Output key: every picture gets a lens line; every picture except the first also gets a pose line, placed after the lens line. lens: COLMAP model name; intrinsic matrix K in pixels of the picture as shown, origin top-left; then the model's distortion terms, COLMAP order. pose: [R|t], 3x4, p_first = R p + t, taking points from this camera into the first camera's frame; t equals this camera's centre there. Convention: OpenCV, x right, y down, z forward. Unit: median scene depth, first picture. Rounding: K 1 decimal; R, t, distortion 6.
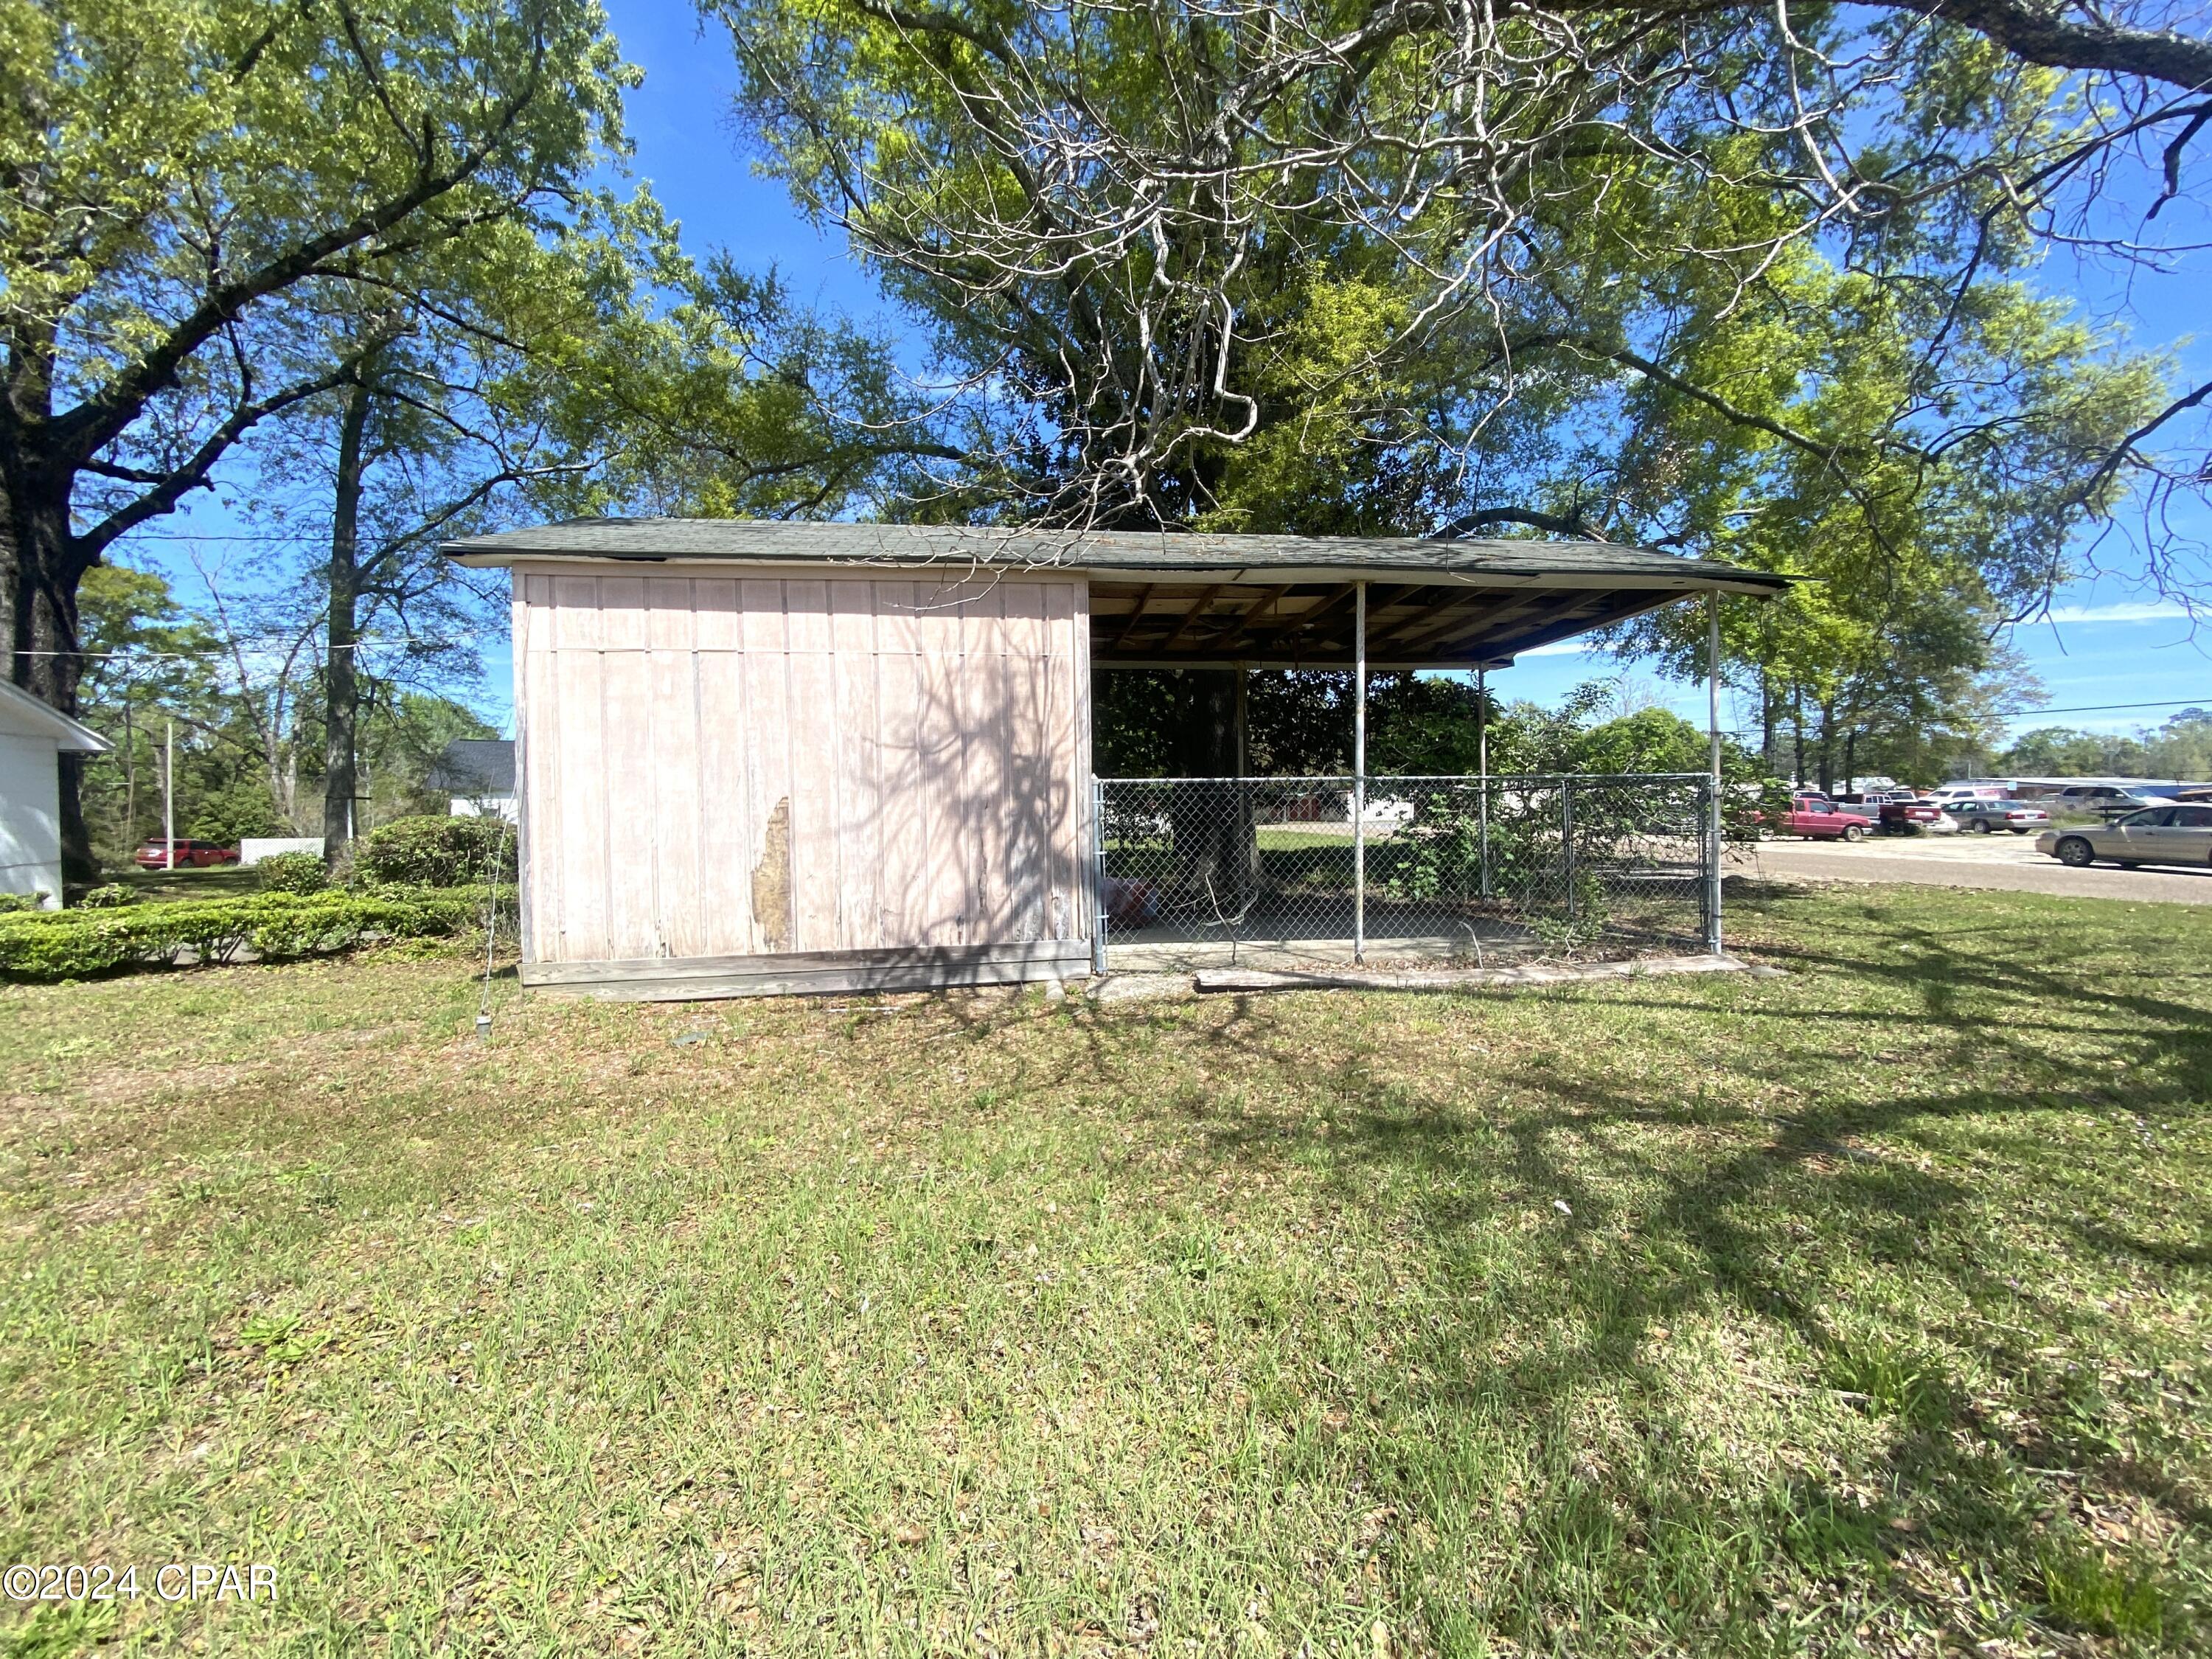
lens RADIAL K [[897.7, 0, 1106.0], [0, 897.7, 829.5], [0, 0, 1]] dist [0.016104, -0.019363]
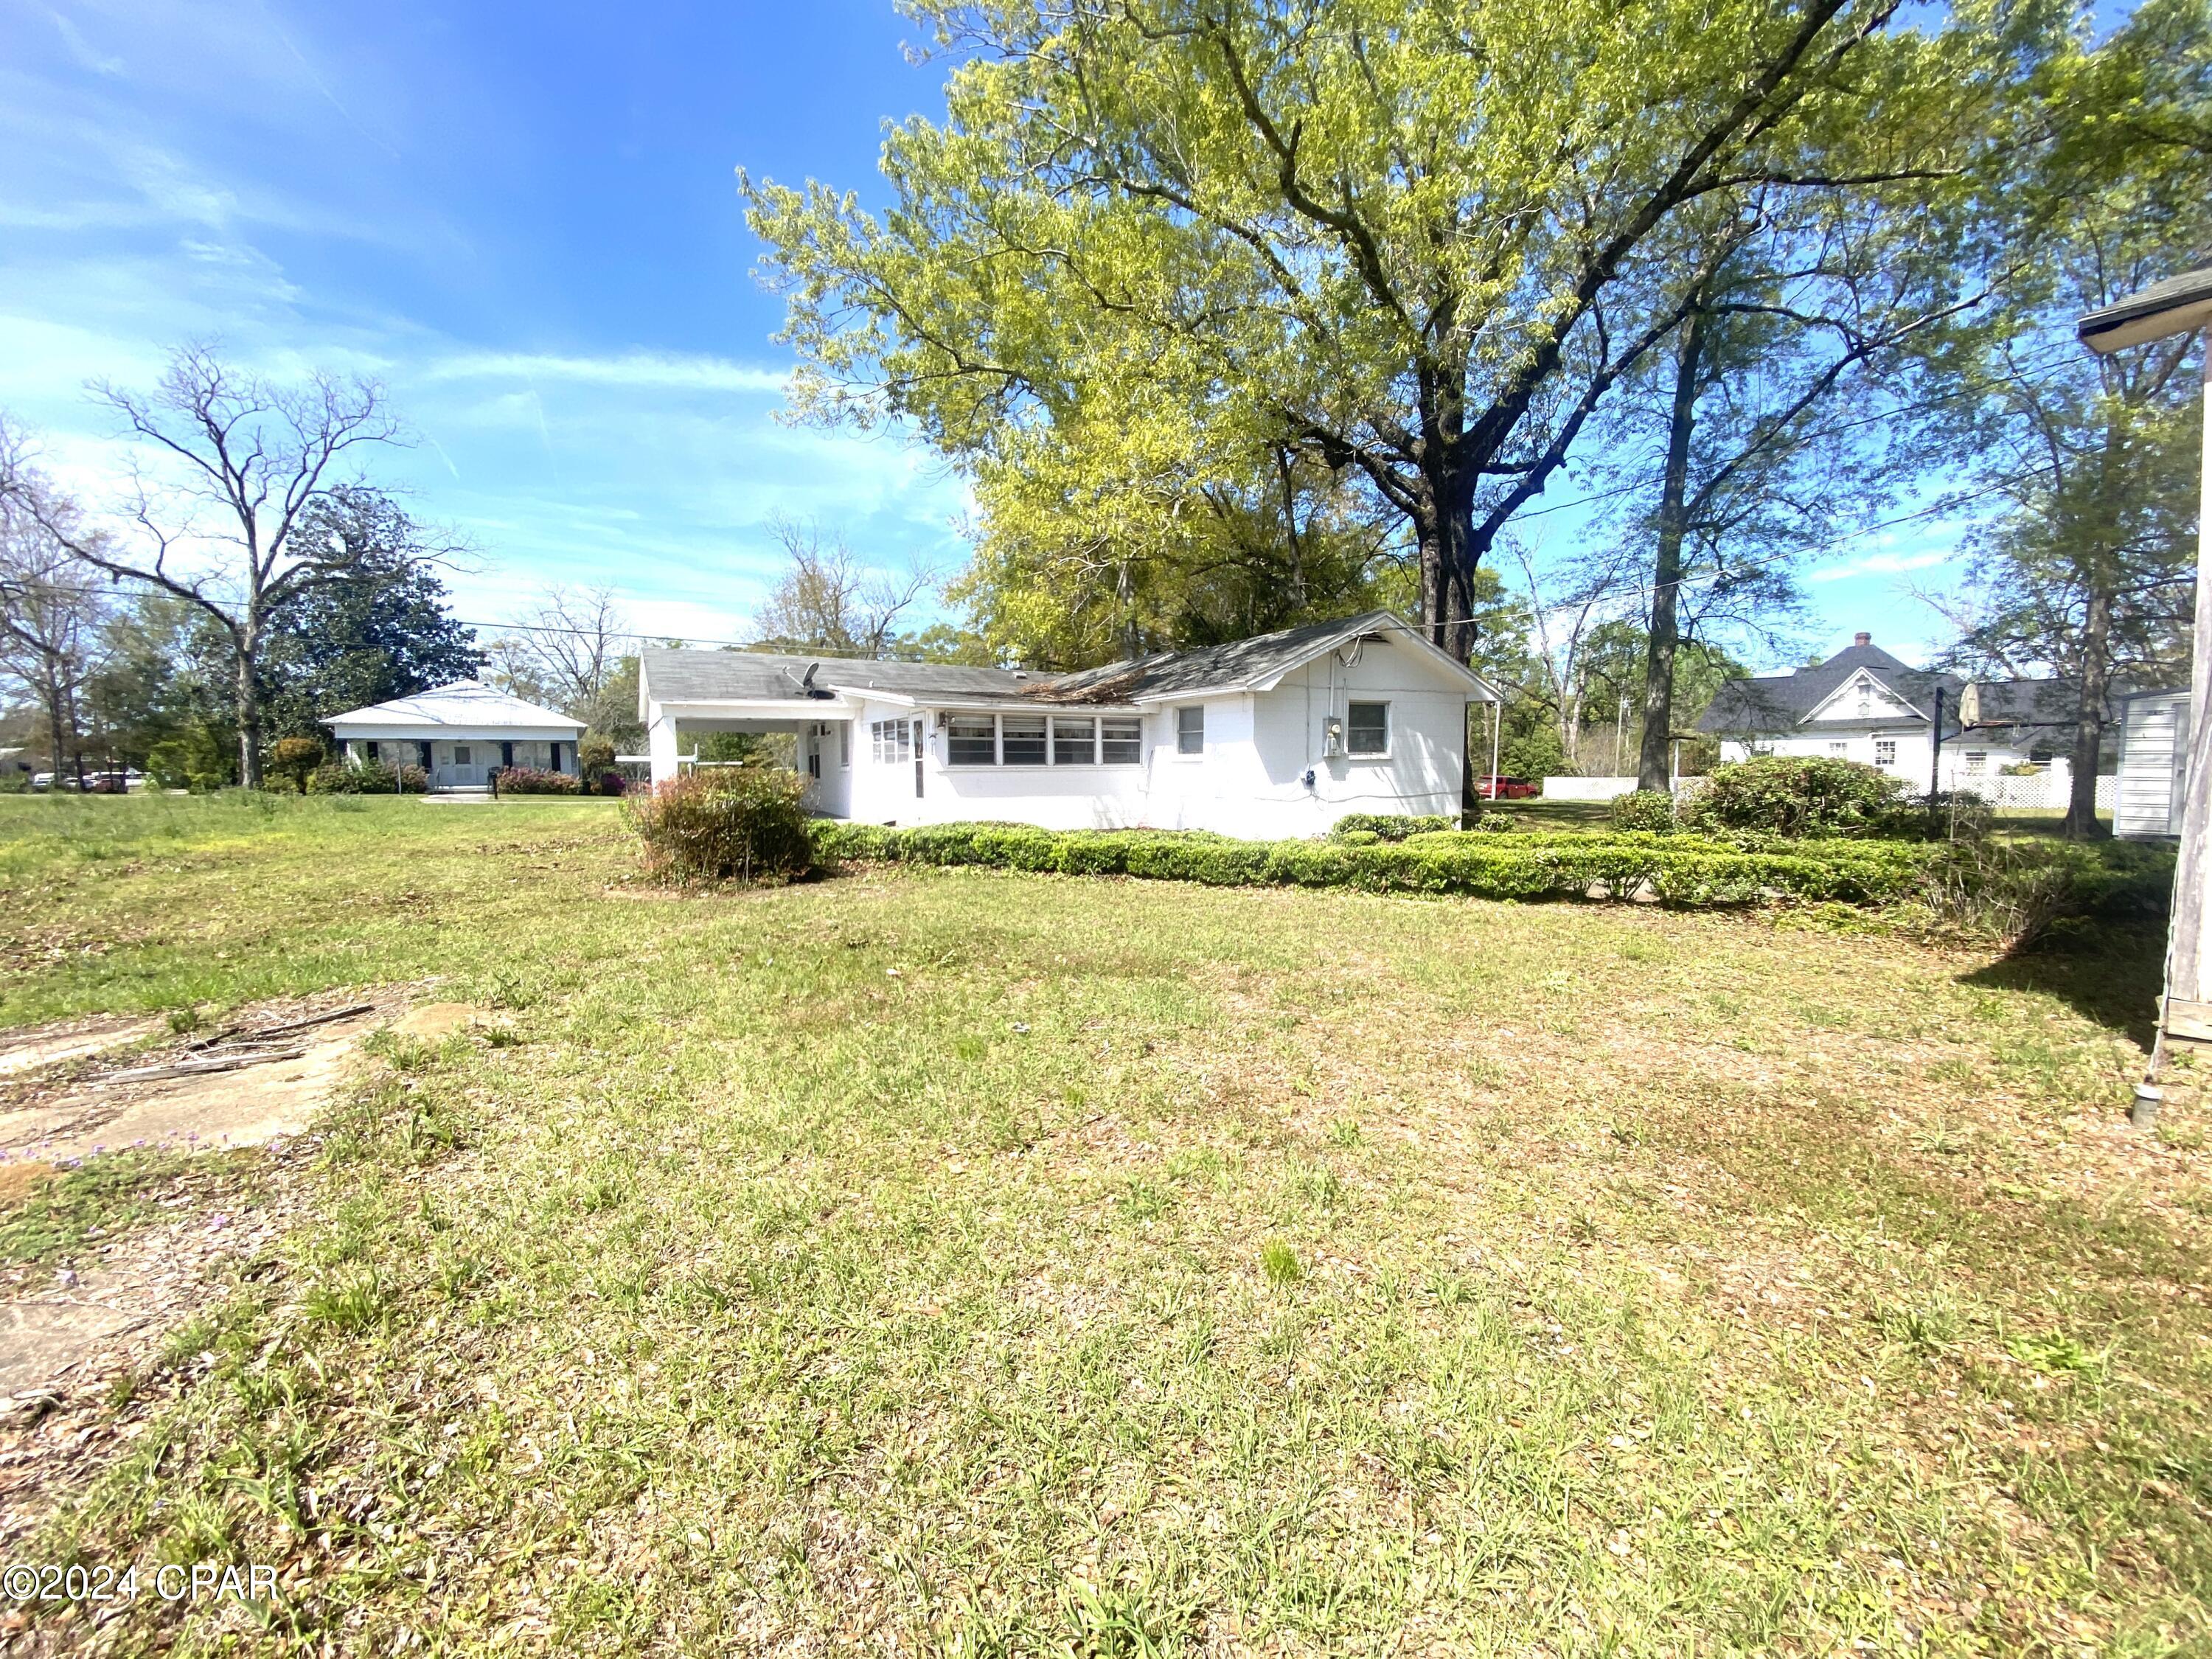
lens RADIAL K [[897.7, 0, 1106.0], [0, 897.7, 829.5], [0, 0, 1]] dist [0.016104, -0.019363]
pose [[0.362218, 0.078034, -0.928821, -0.146638], [-0.019924, 0.996910, 0.075984, 0.002578], [0.931880, -0.009017, 0.362653, 0.051468]]
